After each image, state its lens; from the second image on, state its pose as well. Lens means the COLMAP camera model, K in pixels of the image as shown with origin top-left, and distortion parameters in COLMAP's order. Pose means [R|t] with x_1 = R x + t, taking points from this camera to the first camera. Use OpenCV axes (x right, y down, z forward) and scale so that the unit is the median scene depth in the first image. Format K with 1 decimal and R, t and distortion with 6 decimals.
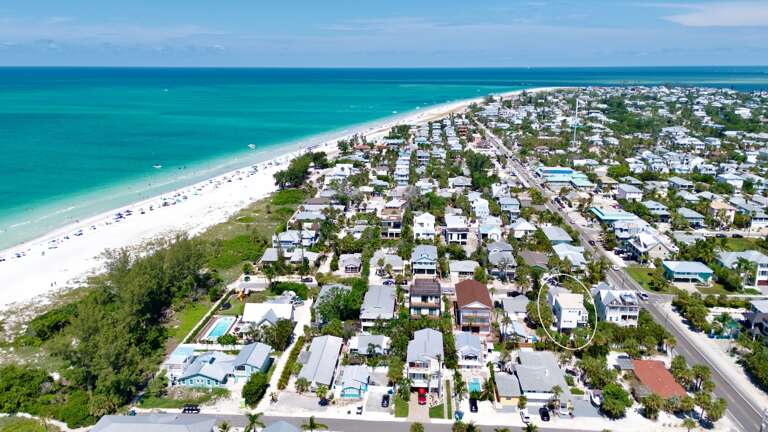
lens RADIAL K [[573.1, 0, 384.0], [0, 573.1, 216.0], [0, 0, 1]] dist [0.086647, -0.092918]
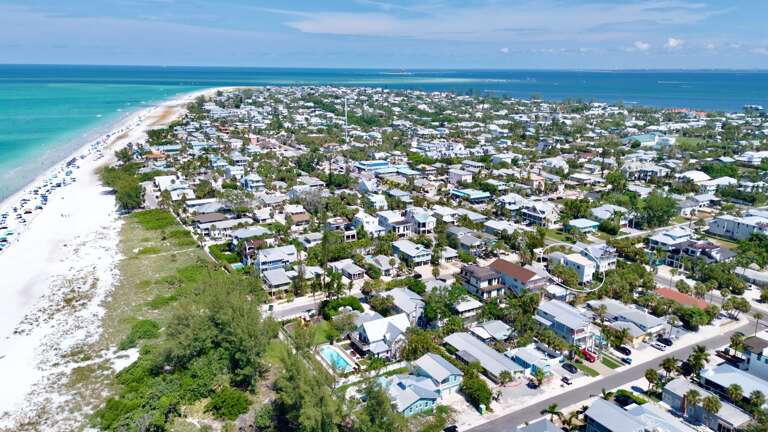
lens RADIAL K [[573.1, 0, 384.0], [0, 573.1, 216.0], [0, 0, 1]] dist [0.086647, -0.092918]
pose [[0.823810, -0.137186, 0.550016, -0.477219], [0.136973, 0.989697, 0.041695, -0.036730], [-0.550069, 0.040989, 0.834113, 0.140426]]
